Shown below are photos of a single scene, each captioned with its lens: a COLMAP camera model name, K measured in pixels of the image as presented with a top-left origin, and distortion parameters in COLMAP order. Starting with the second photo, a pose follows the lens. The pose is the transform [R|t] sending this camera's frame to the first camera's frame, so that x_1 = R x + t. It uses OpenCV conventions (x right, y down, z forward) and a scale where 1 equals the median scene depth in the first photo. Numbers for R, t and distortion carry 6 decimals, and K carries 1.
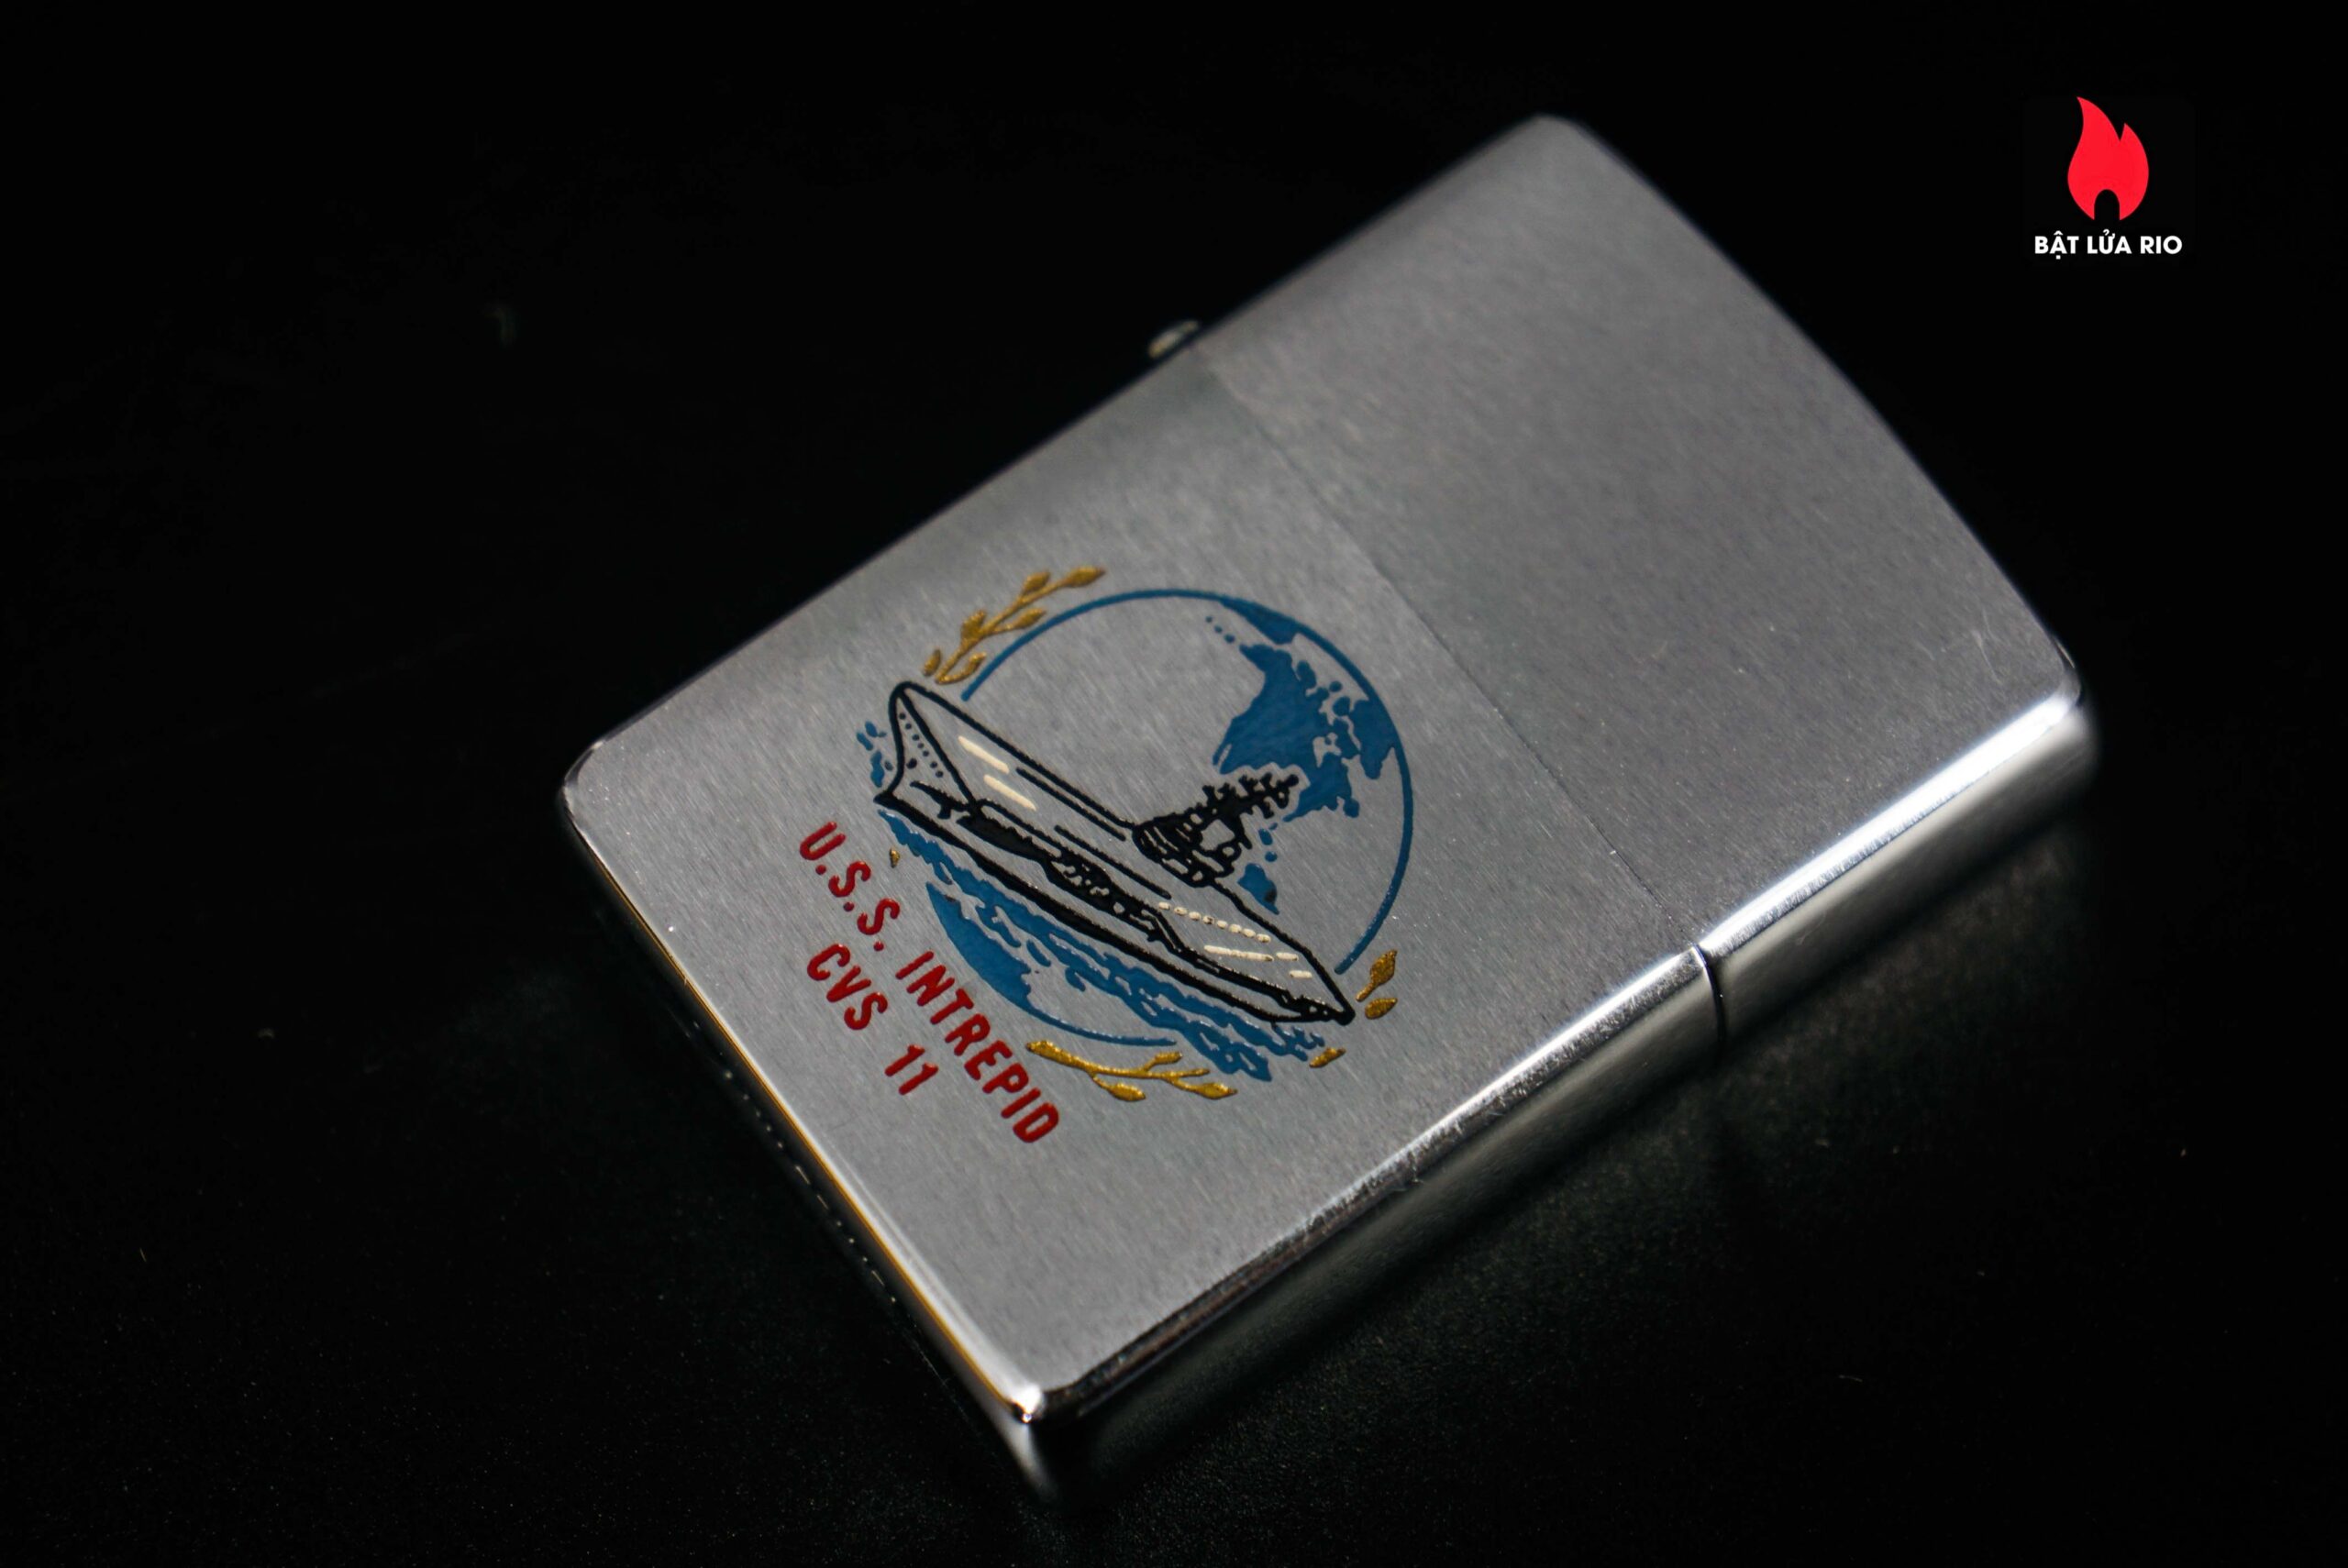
lens RADIAL K [[5161.4, 0, 1151.4], [0, 5161.4, 796.1], [0, 0, 1]] dist [0.241560, 0.000000]
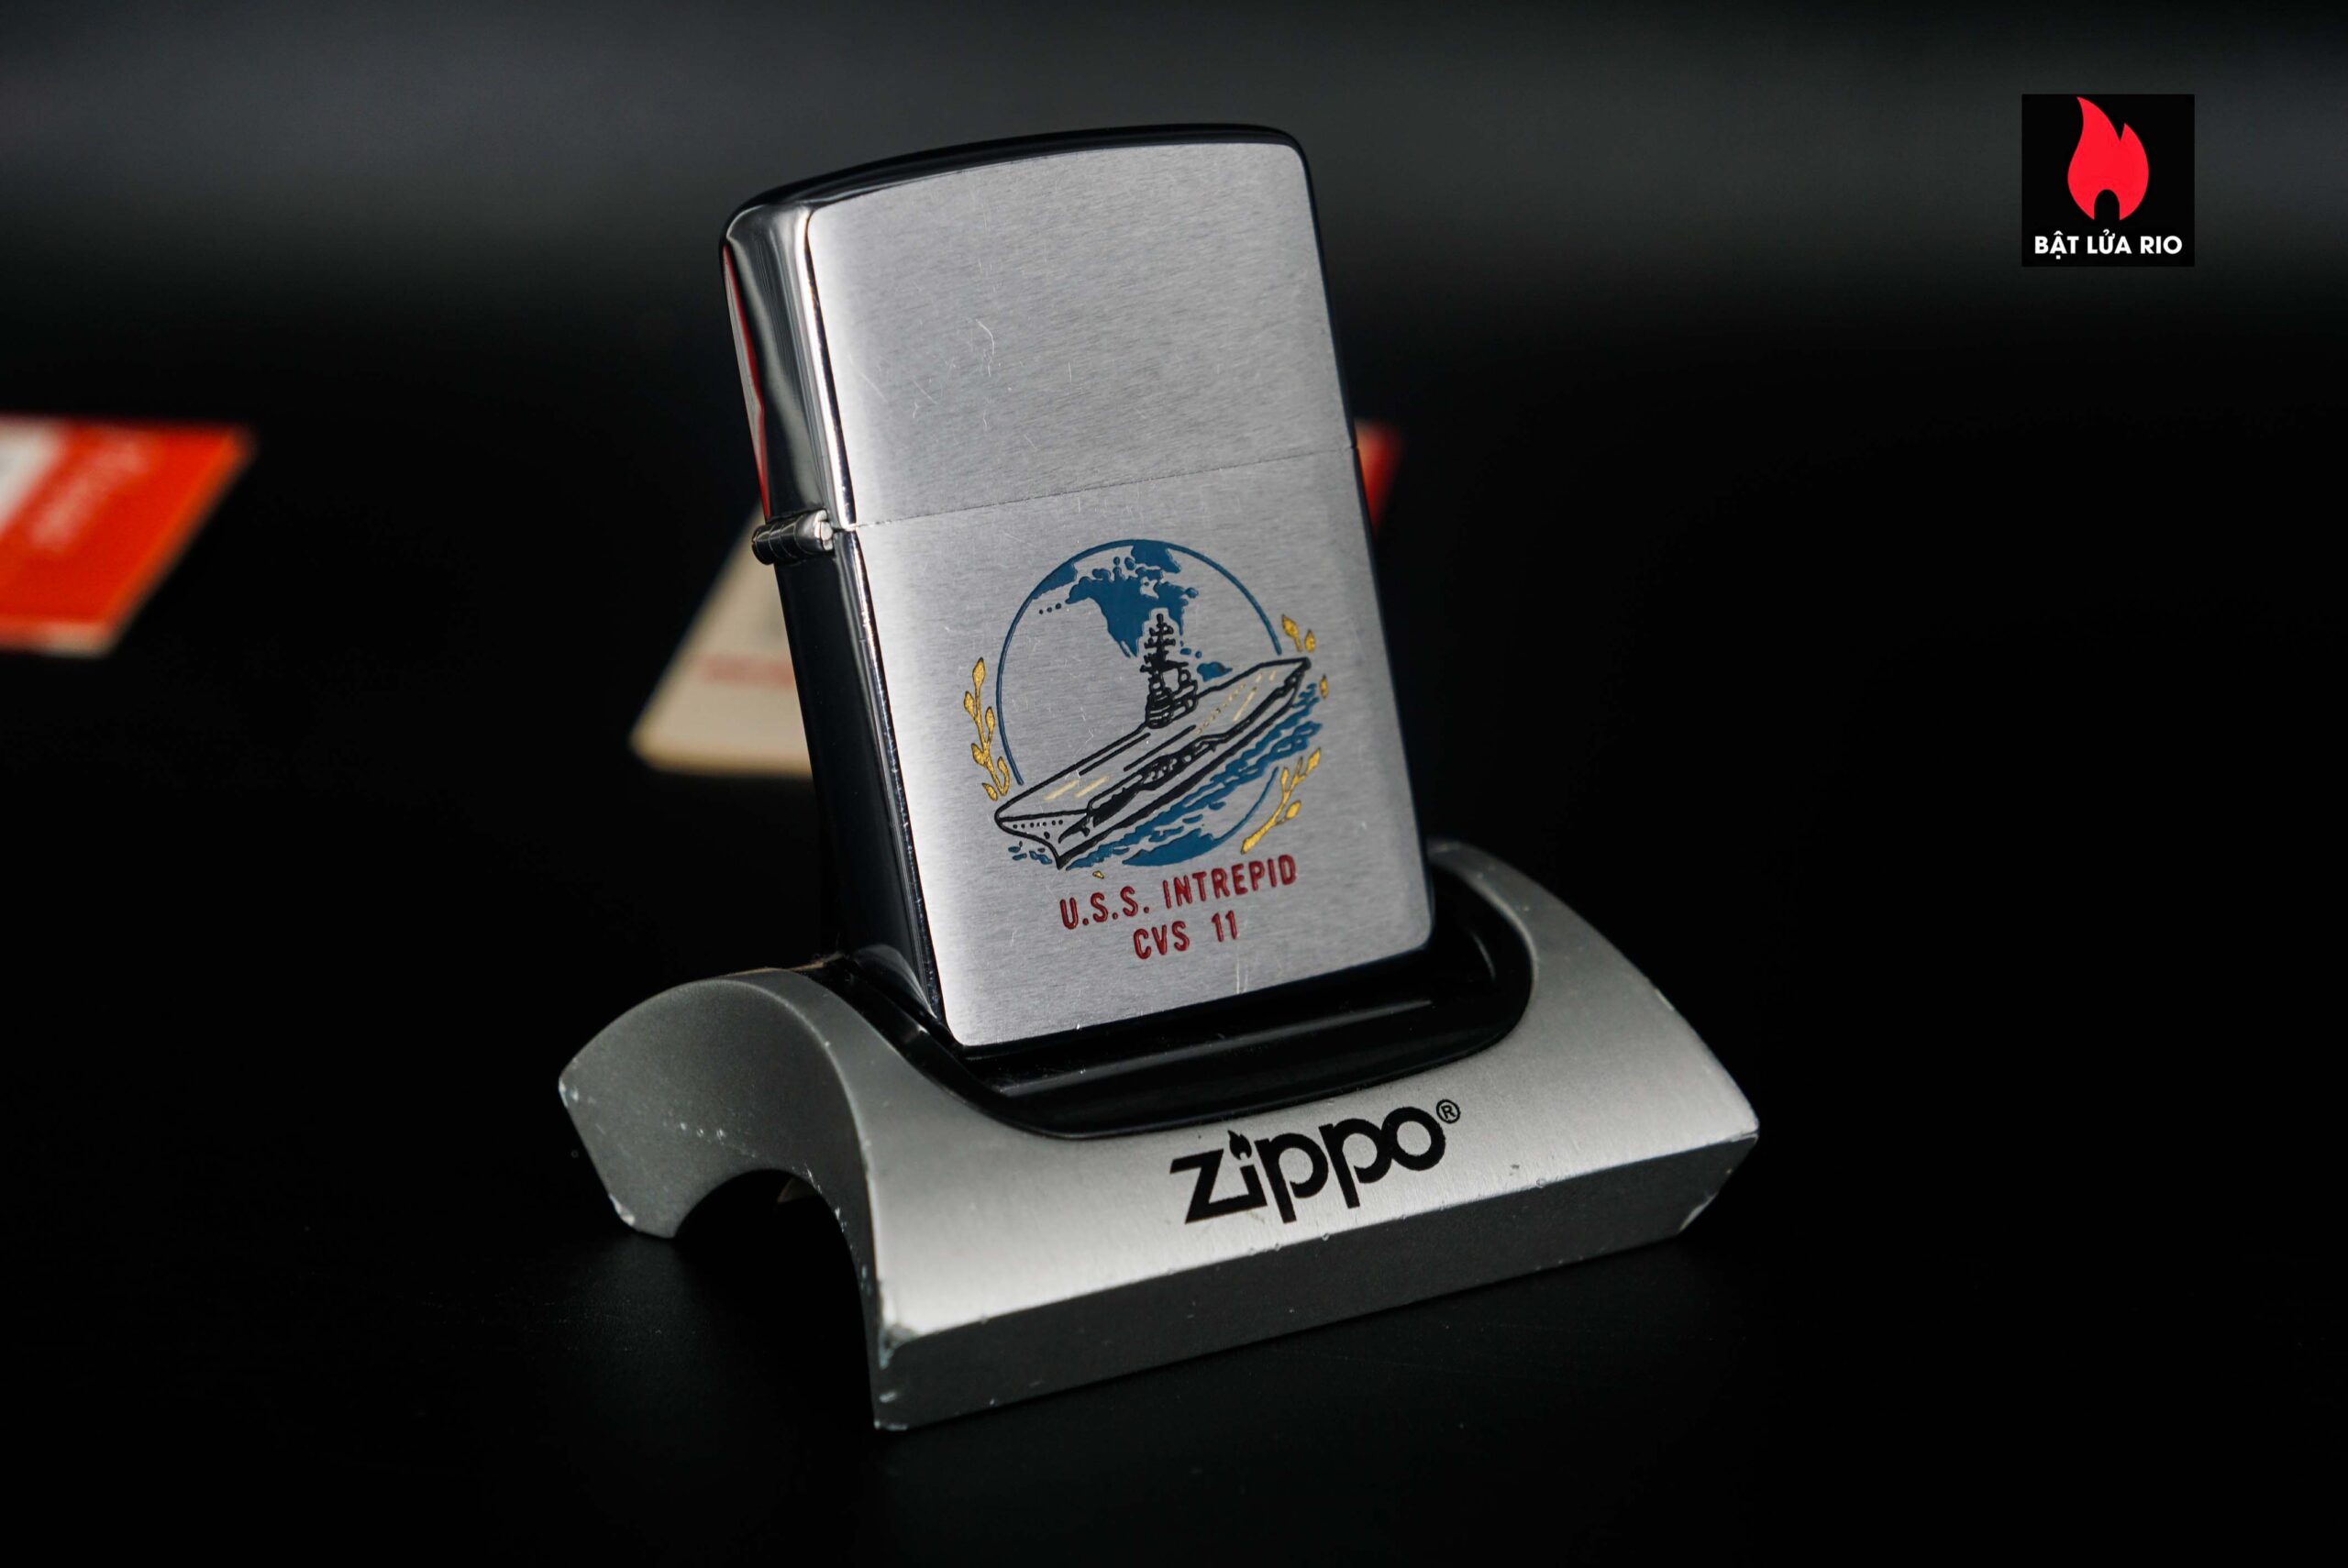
lens RADIAL K [[5161.4, 0, 1170.7], [0, 5161.4, 792.9], [0, 0, 1]] dist [0.241560, 0.000000]
pose [[0.333913, -0.892283, 0.303863, -0.481474], [0.546770, 0.445940, 0.708646, -1.059670], [-0.767818, -0.070483, 0.636779, 0.026683]]
